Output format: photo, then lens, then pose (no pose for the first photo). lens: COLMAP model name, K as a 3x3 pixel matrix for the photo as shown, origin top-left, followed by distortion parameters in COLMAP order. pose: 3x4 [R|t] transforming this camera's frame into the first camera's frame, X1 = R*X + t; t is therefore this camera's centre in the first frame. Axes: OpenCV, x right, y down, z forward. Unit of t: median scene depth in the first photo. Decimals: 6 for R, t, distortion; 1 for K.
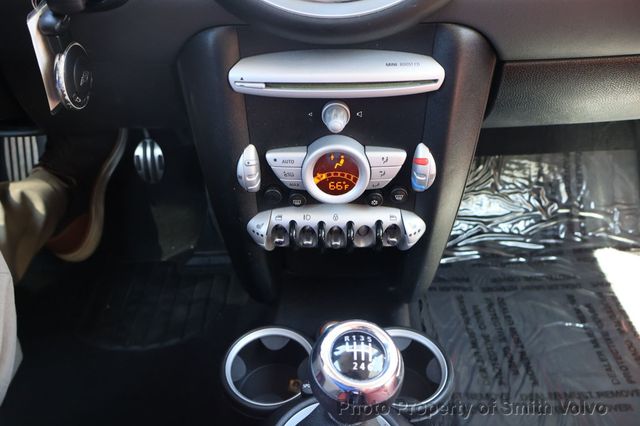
lens RADIAL K [[540.1, 0, 320.0], [0, 540.1, 213.0], [0, 0, 1]] dist [-0.000132, -0.004886]
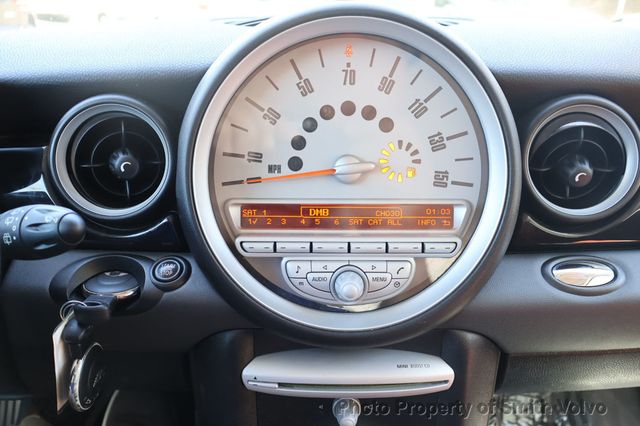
lens RADIAL K [[543.1, 0, 320.0], [0, 543.1, 213.0], [0, 0, 1]] dist [0.009306, -0.007545]
pose [[0.999630, 0.007987, 0.026000, -0.053014], [0.001528, 0.937904, -0.346891, -0.187401], [-0.027156, 0.346802, 0.937545, -0.065698]]
